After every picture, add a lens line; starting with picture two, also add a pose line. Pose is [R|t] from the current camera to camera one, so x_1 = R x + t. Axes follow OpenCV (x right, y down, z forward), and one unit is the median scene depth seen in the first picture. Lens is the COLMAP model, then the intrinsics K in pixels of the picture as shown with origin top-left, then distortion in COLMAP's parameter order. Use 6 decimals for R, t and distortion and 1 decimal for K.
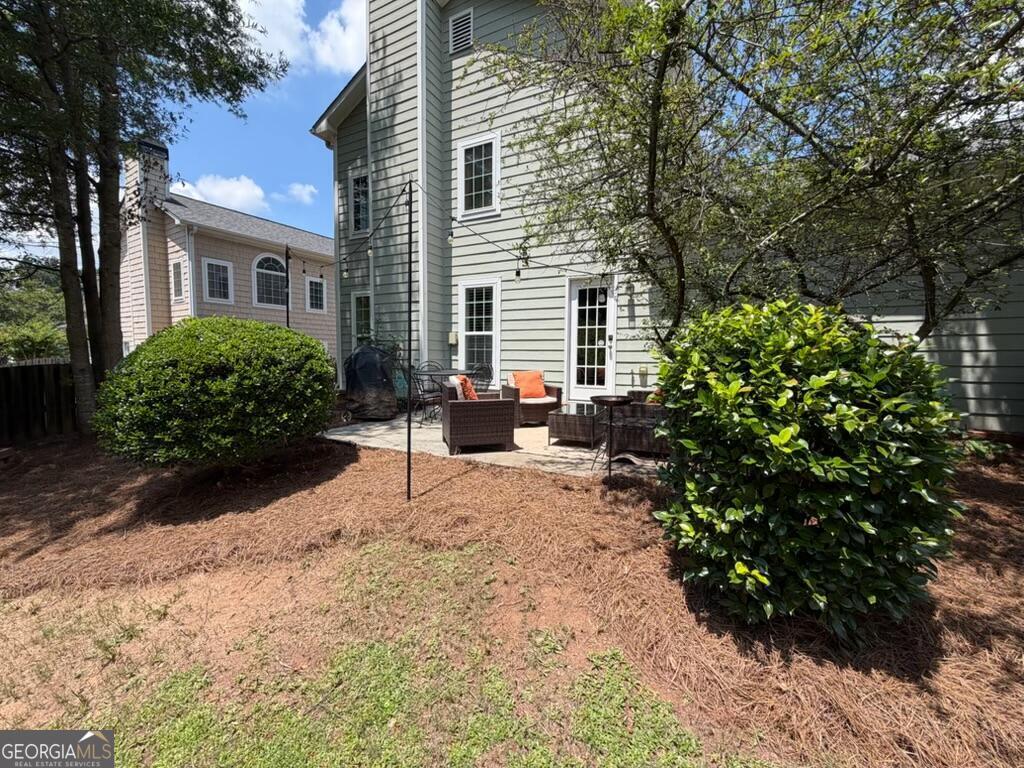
lens RADIAL K [[407.3, 0, 507.1], [0, 407.3, 383.7], [0, 0, 1]] dist [-0.001037, 0.000319]
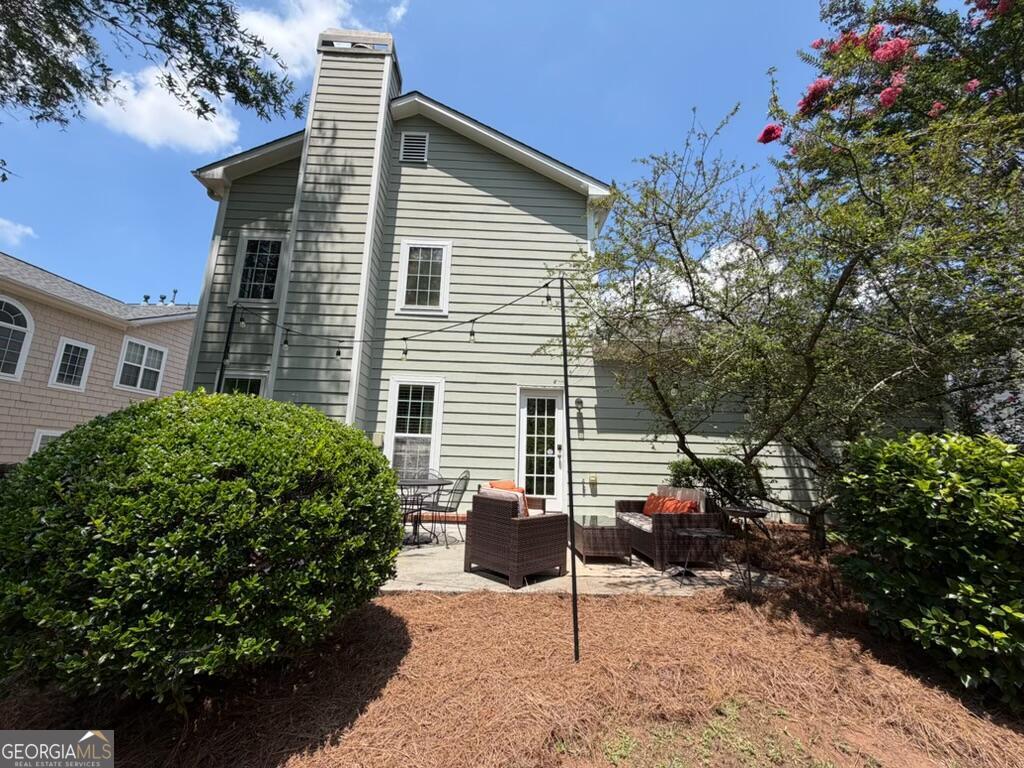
lens RADIAL K [[407.3, 0, 507.8], [0, 407.3, 383.5], [0, 0, 1]] dist [-0.001037, 0.000319]
pose [[0.874113, 0.114463, 0.472042, -0.333809], [0.010189, 0.967301, -0.253425, -0.007608], [-0.485615, 0.226332, 0.844365, 0.137570]]
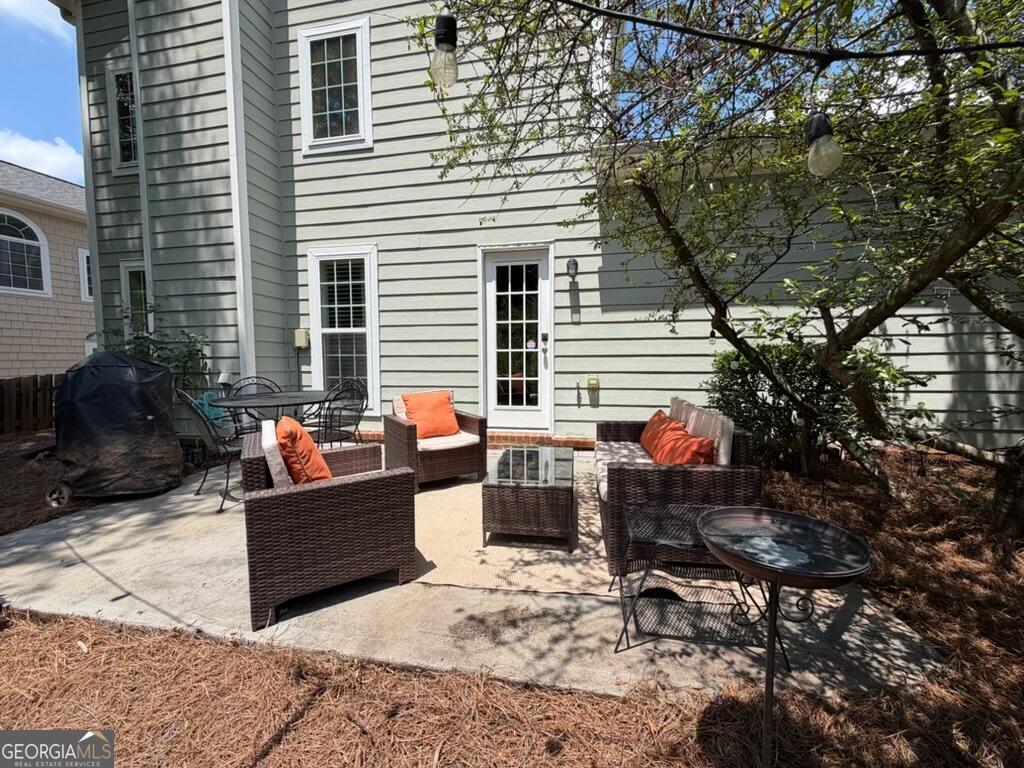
lens RADIAL K [[407.3, 0, 506.9], [0, 407.3, 384.0], [0, 0, 1]] dist [-0.001037, 0.000319]
pose [[0.959611, -0.031278, 0.279587, -0.004314], [0.032153, 0.999482, 0.001456, -0.032350], [-0.279488, 0.007593, 0.960119, 0.317079]]
